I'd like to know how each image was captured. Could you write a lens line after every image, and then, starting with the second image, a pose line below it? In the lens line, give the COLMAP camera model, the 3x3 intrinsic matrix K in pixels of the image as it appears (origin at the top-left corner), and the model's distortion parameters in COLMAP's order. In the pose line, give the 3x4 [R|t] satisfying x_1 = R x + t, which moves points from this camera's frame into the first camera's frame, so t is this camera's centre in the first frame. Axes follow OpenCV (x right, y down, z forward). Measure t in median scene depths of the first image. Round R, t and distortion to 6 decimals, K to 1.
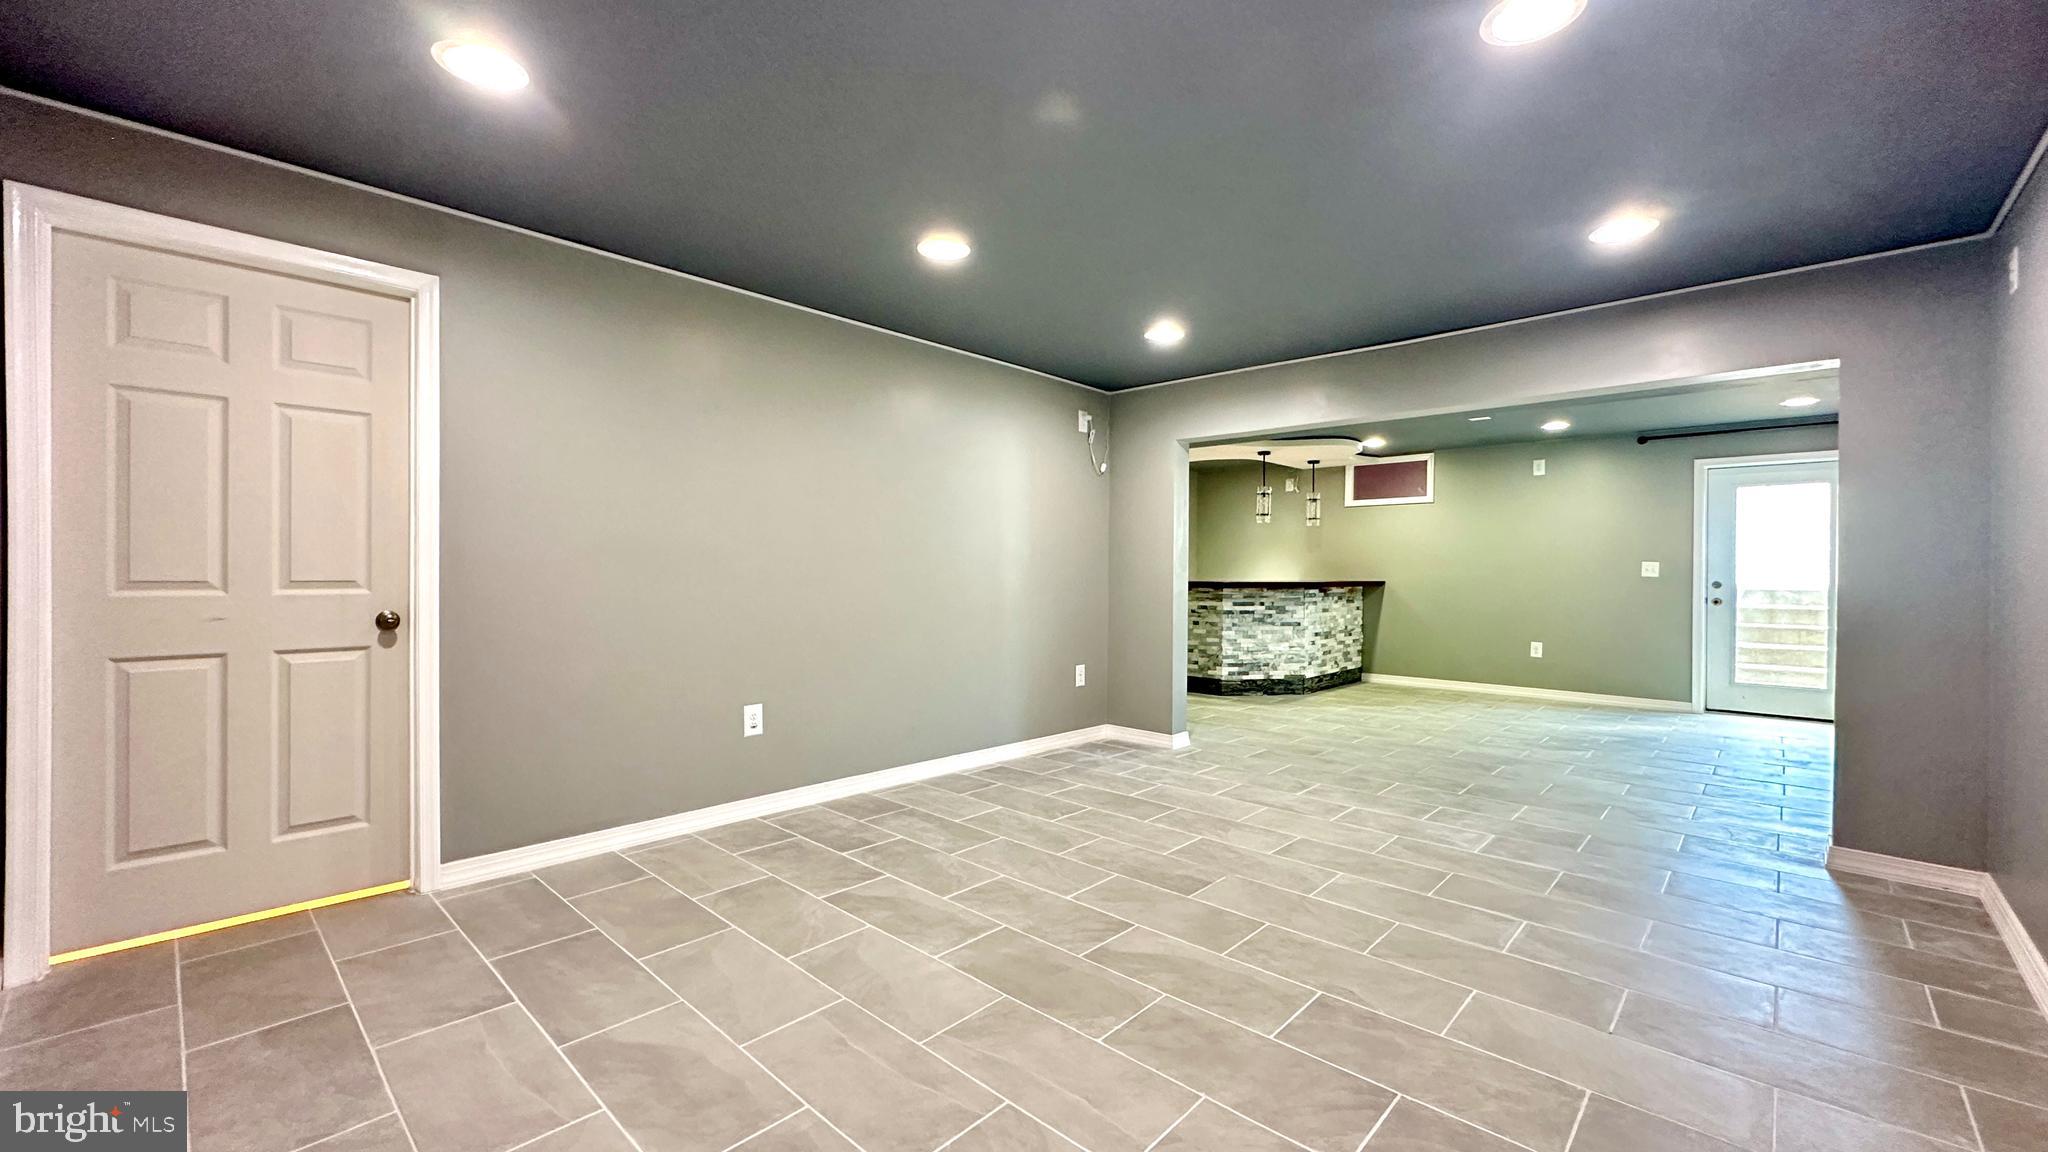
lens RADIAL K [[814.0, 0, 1024.0], [0, 814.0, 576.0], [0, 0, 1]] dist [-0.003104, 0.000592]
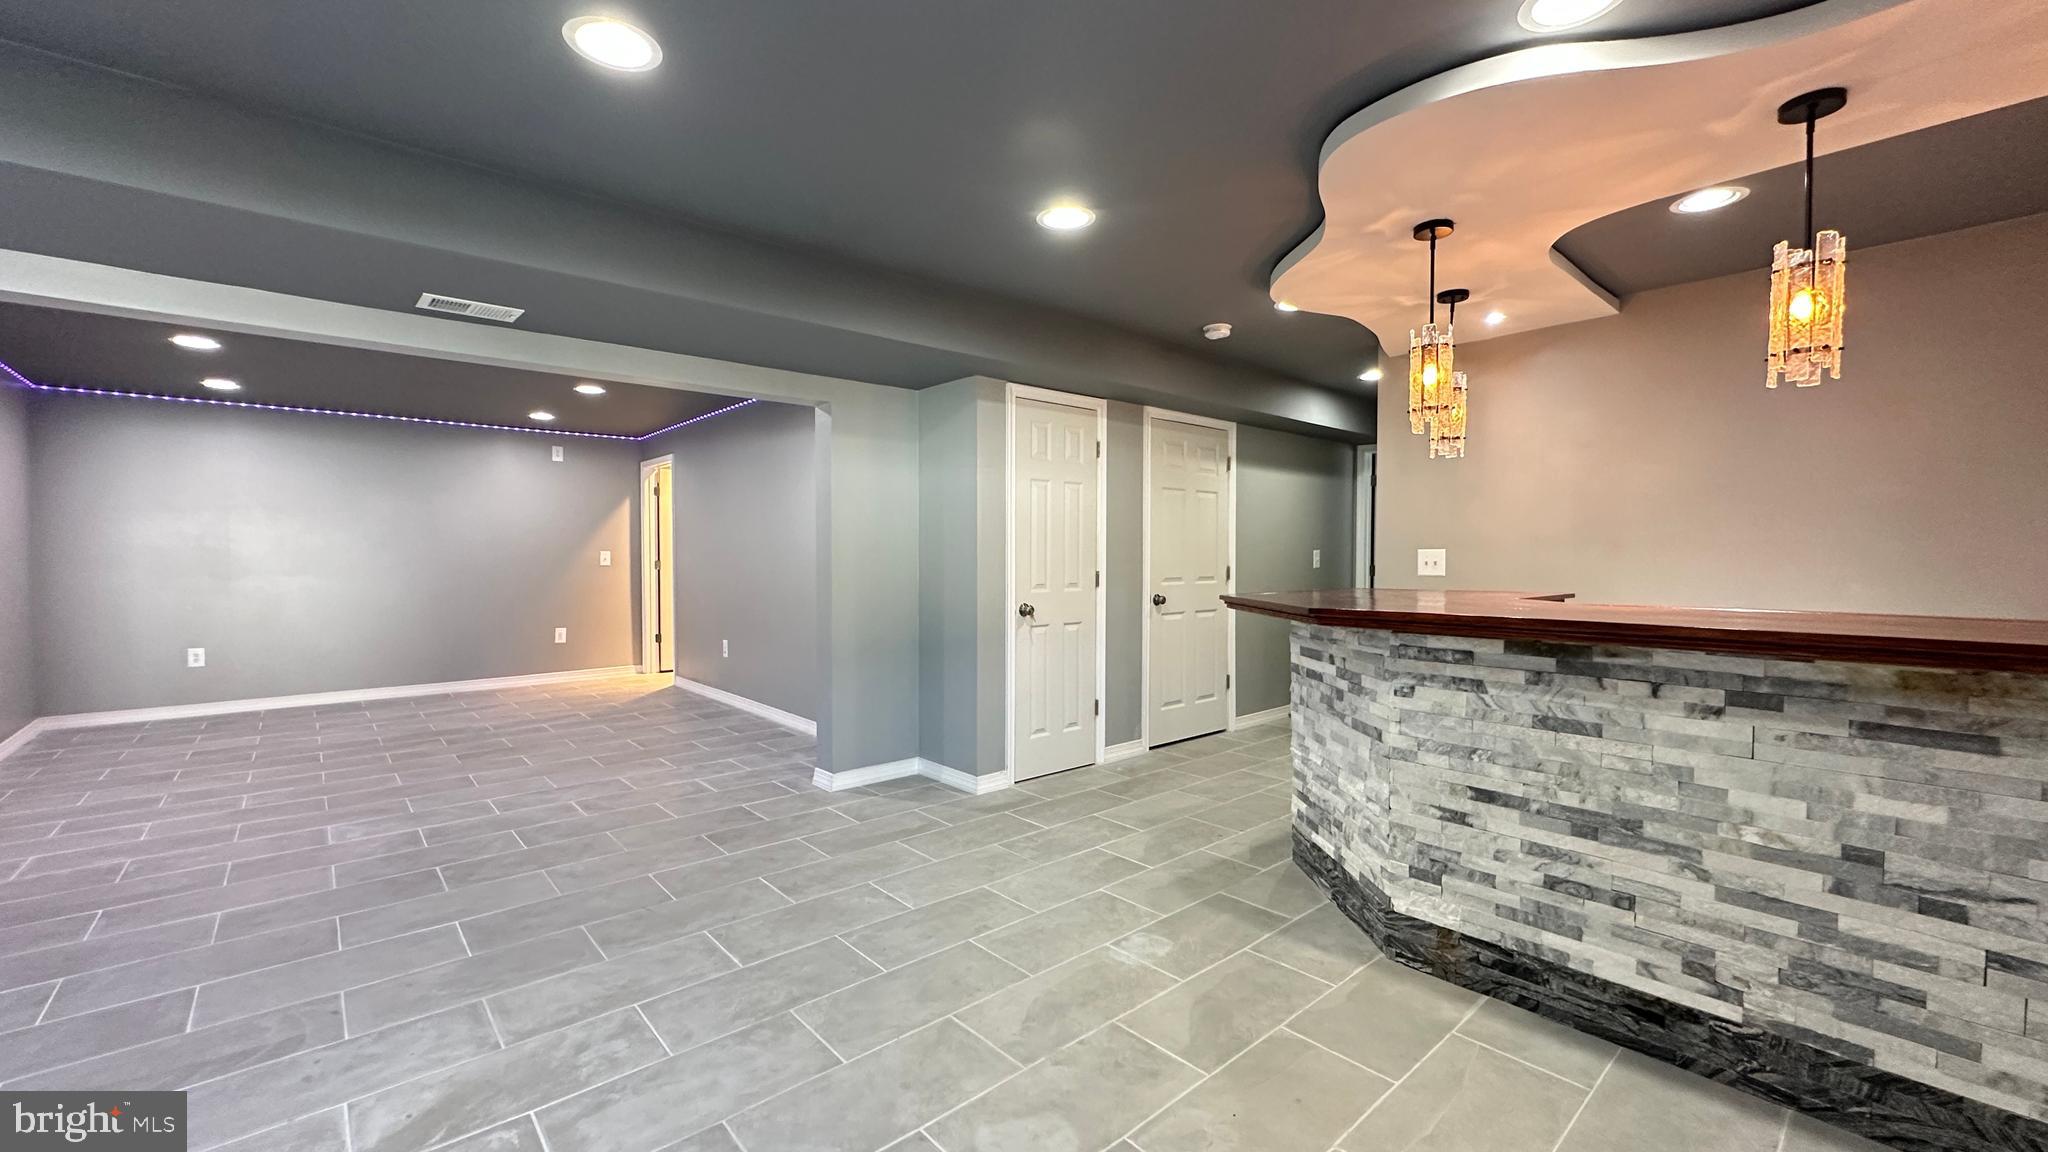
lens RADIAL K [[814.0, 0, 1024.0], [0, 814.0, 576.0], [0, 0, 1]] dist [-0.003104, 0.000592]
pose [[-0.090041, 0.020170, -0.995734, 1.510282], [-0.007943, 0.999749, 0.020969, -0.025370], [0.995906, 0.009798, -0.089858, 1.973271]]
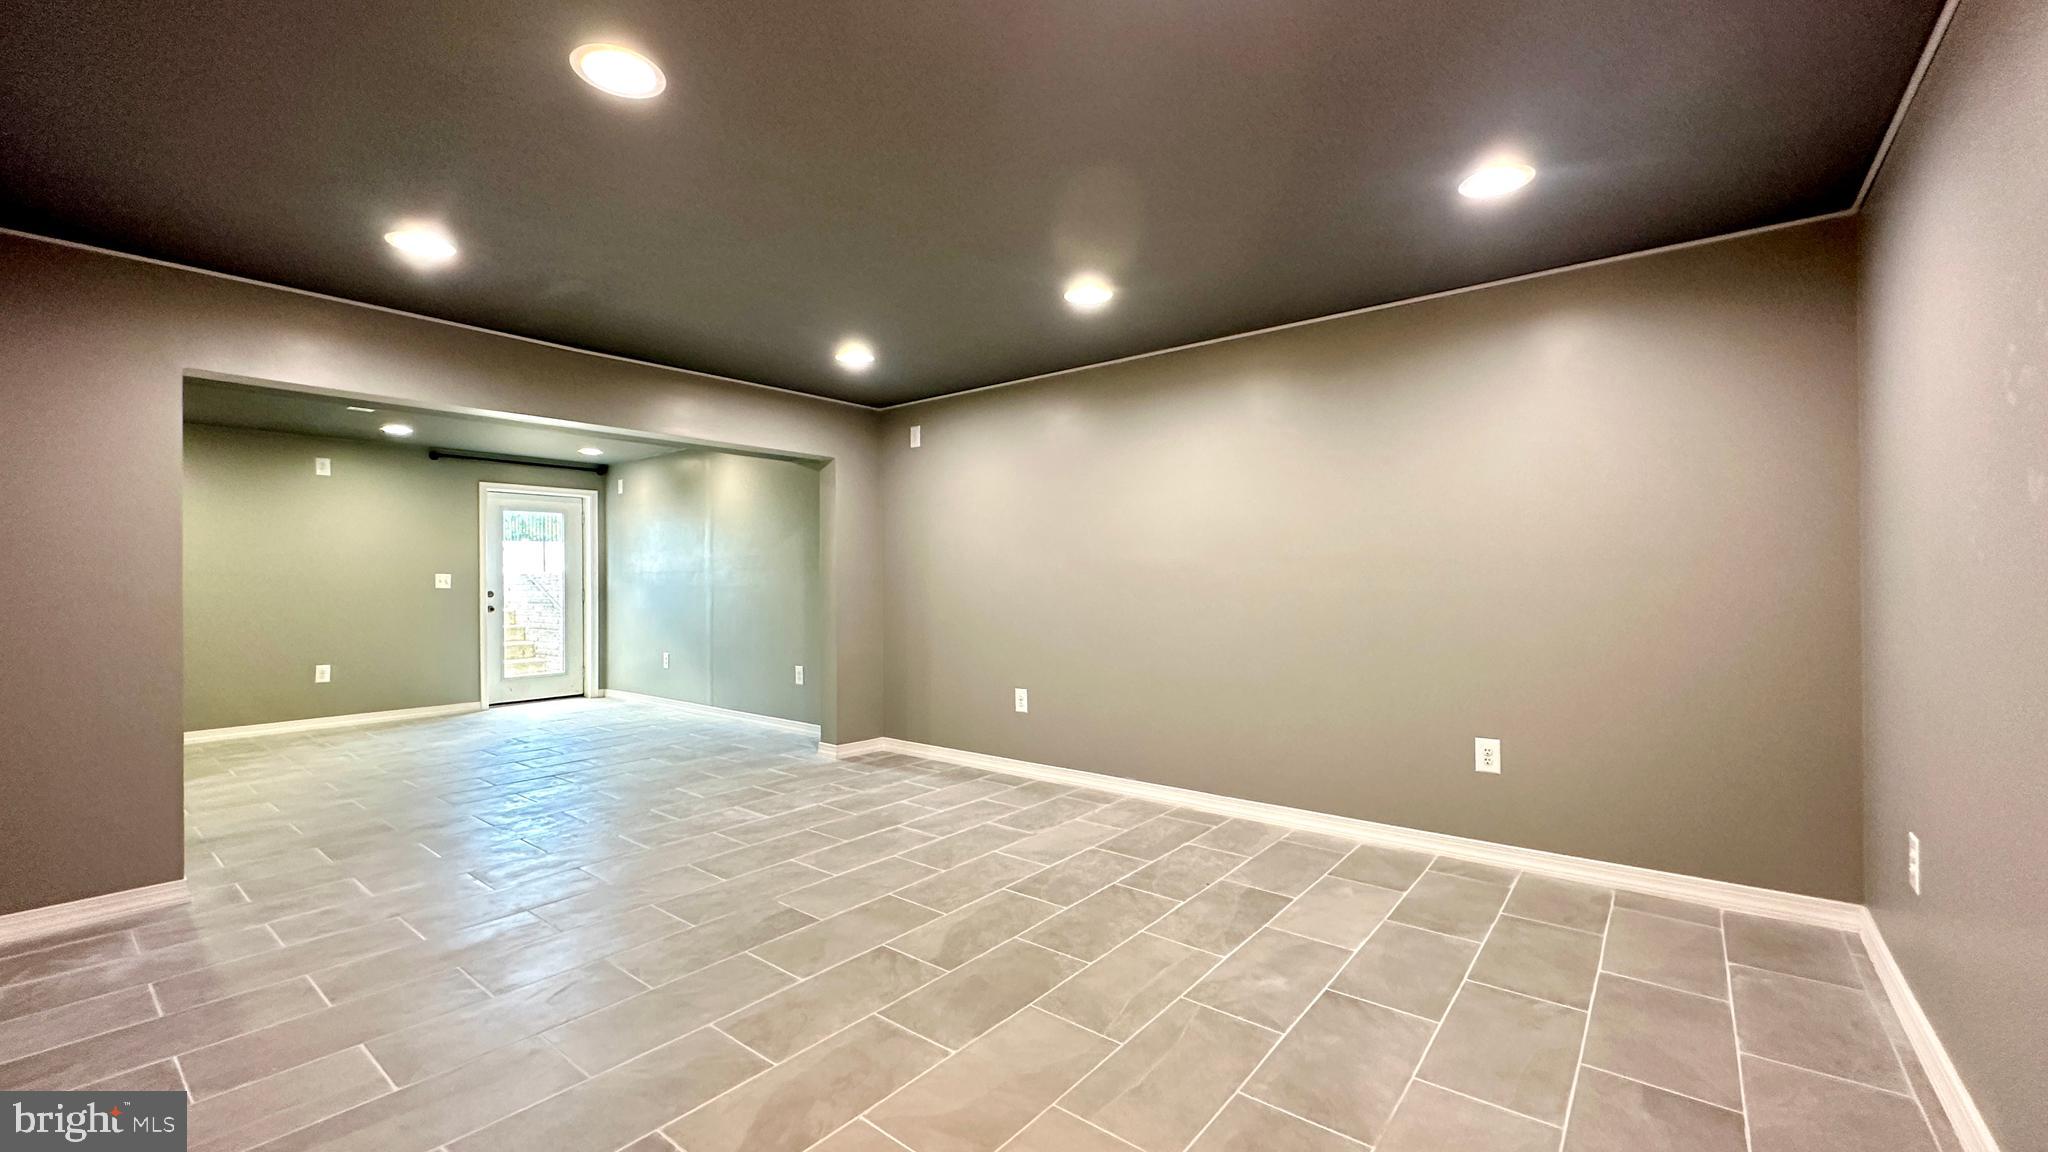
lens RADIAL K [[814.0, 0, 1024.0], [0, 814.0, 576.0], [0, 0, 1]] dist [-0.003104, 0.000592]
pose [[-0.078837, -0.003802, 0.996880, -0.671180], [0.012107, 0.999915, 0.004771, -0.021776], [-0.996814, 0.012445, -0.078785, 0.692136]]
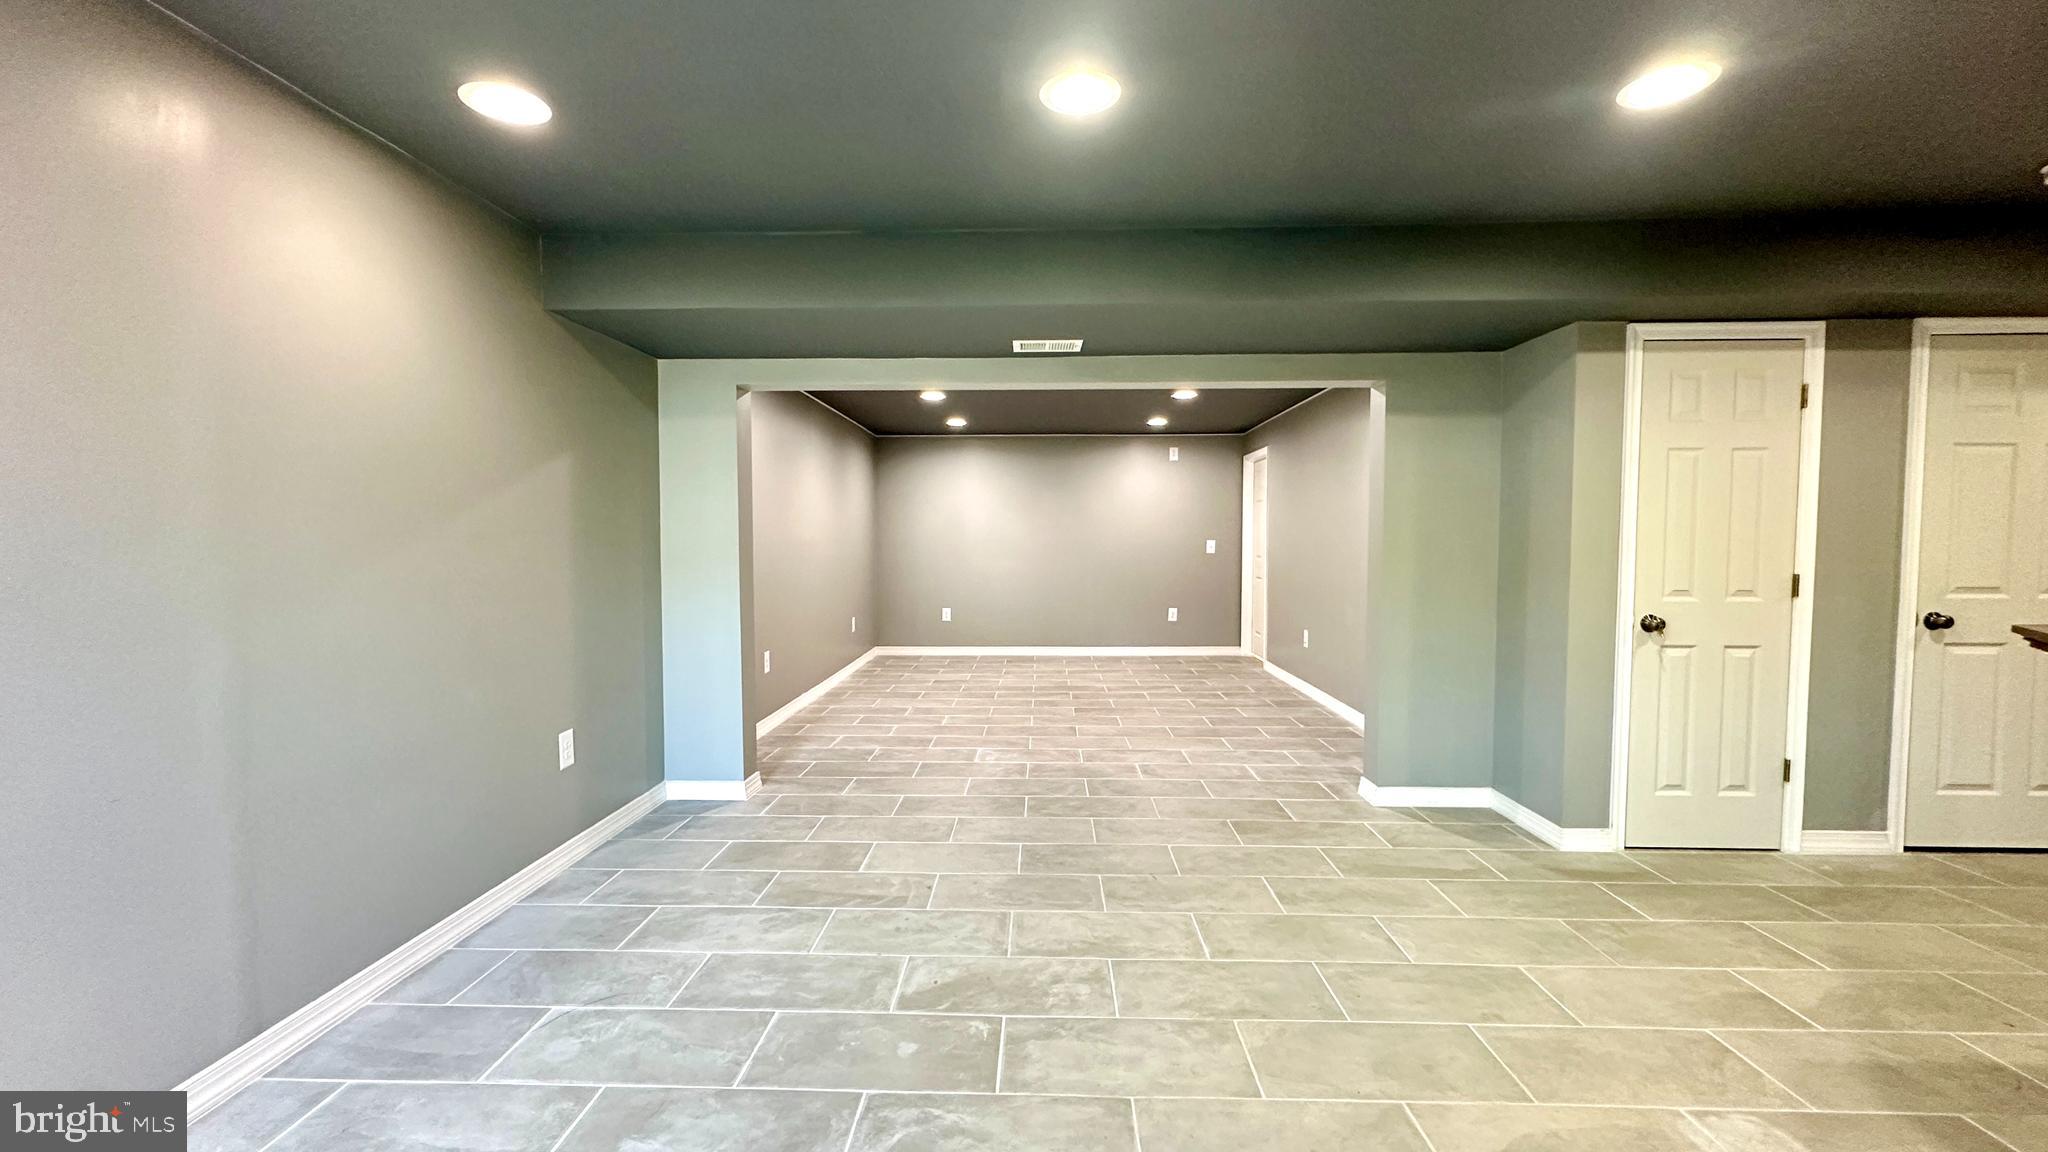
lens RADIAL K [[814.0, 0, 1024.0], [0, 814.0, 576.0], [0, 0, 1]] dist [-0.003104, 0.000592]
pose [[-0.746075, 0.024054, -0.665427, 1.428068], [-0.009966, 0.998832, 0.047279, -0.039525], [0.665787, 0.041905, -0.744964, 2.080276]]
